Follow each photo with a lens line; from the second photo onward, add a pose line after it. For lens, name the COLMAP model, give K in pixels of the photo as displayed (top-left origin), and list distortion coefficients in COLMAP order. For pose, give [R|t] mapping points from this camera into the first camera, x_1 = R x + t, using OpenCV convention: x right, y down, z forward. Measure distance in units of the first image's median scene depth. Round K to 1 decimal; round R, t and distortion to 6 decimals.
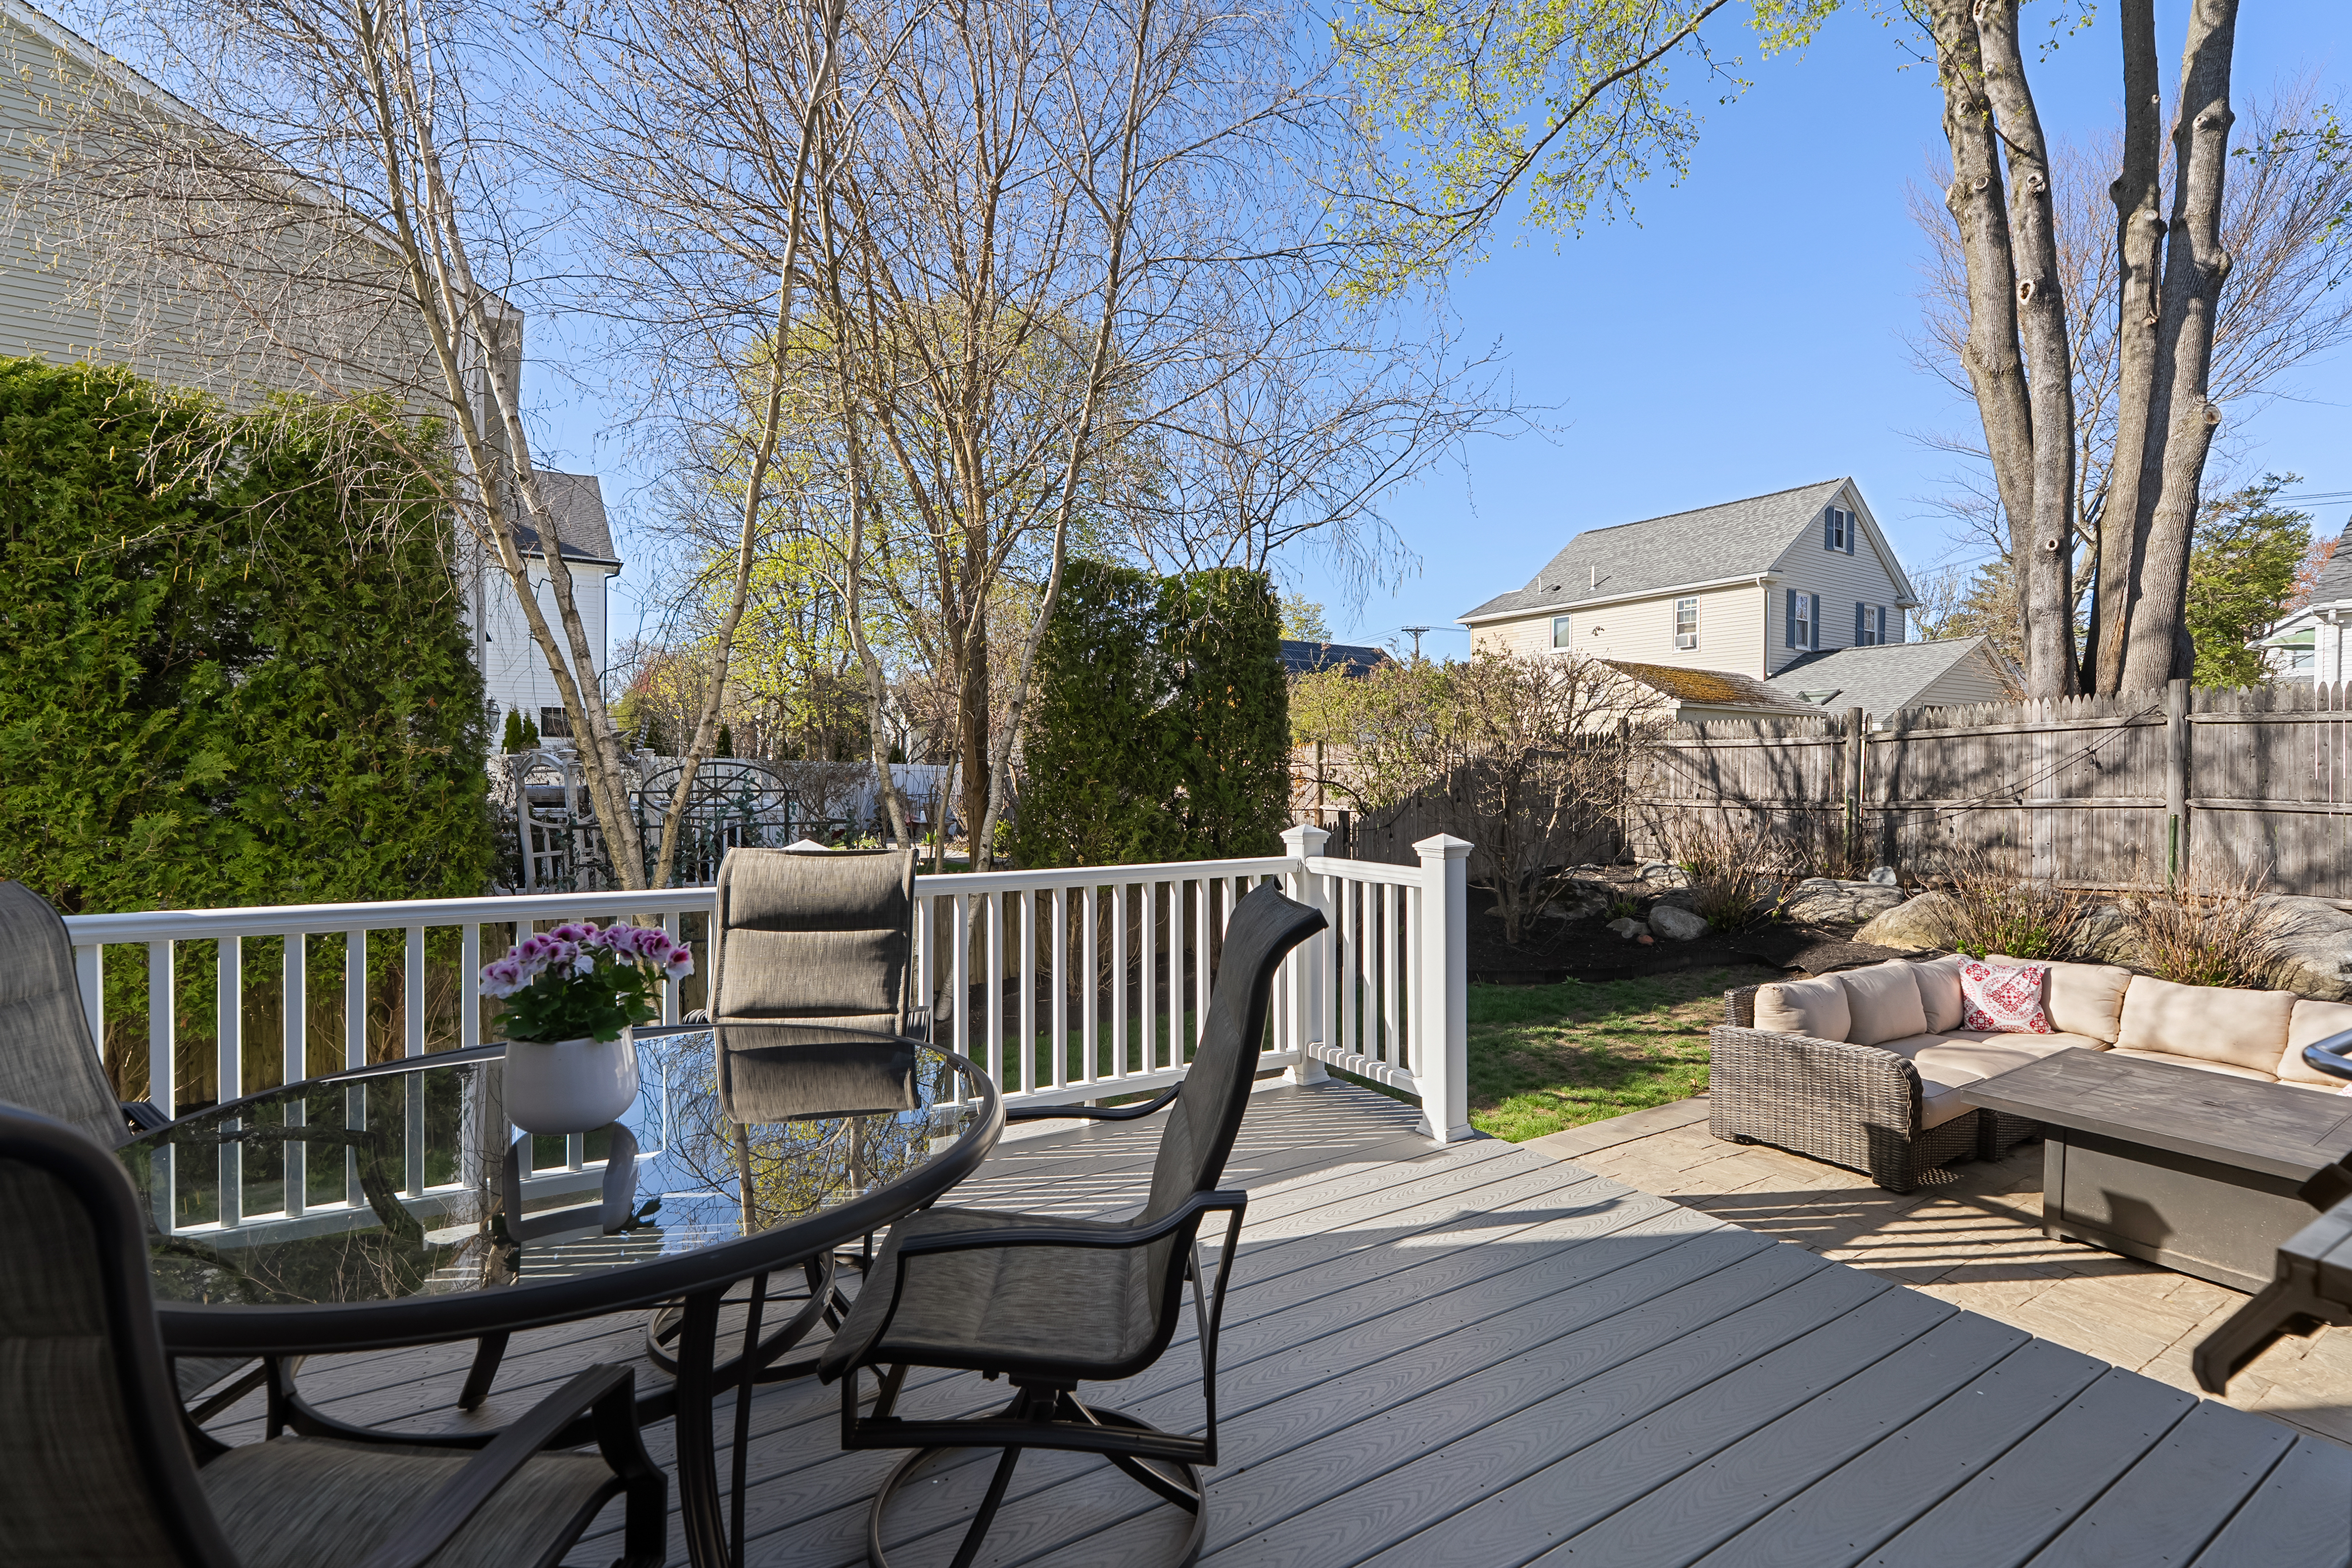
lens RADIAL K [[1078.4, 0, 1180.4], [0, 1078.4, 772.9], [0, 0, 1]] dist [-0.003466, -0.000707]
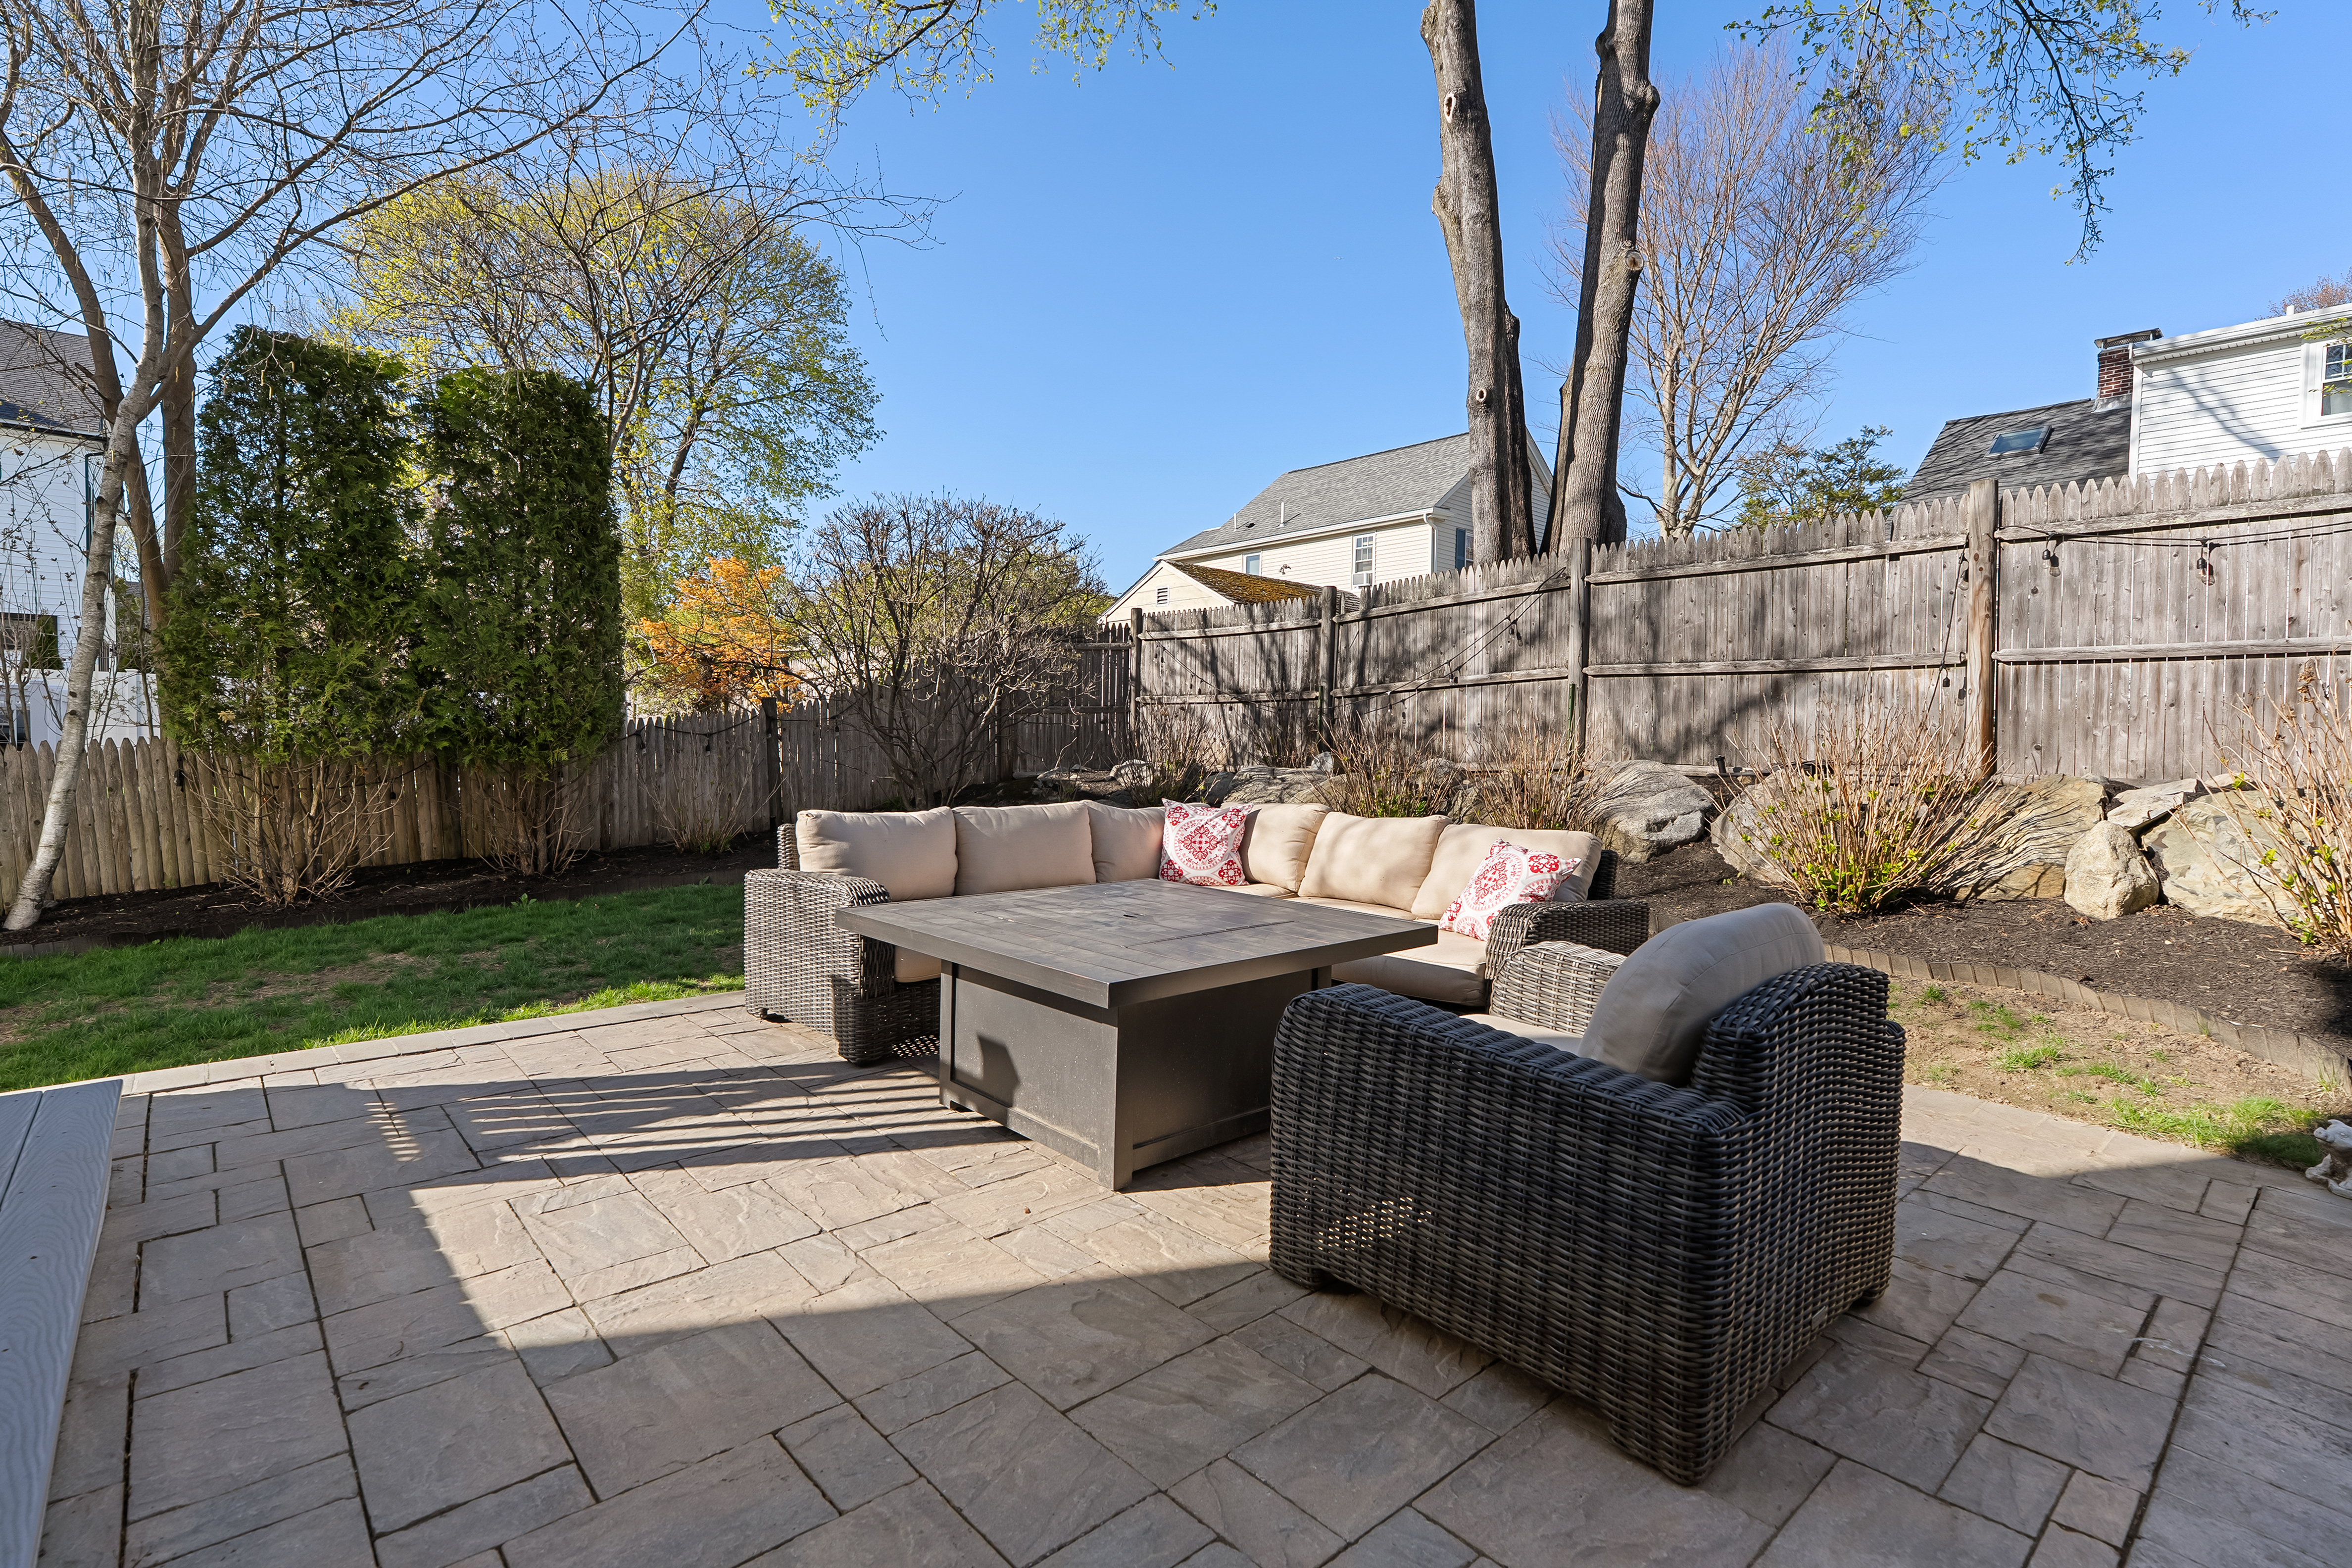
lens RADIAL K [[1097.6, 0, 1177.3], [0, 1097.6, 773.8], [0, 0, 1]] dist [-0.005643, 0.000019]
pose [[0.985616, 0.002391, 0.168982, 0.389828], [-0.007057, 0.999610, 0.027020, 0.085414], [-0.168851, -0.027824, 0.985249, 0.111638]]
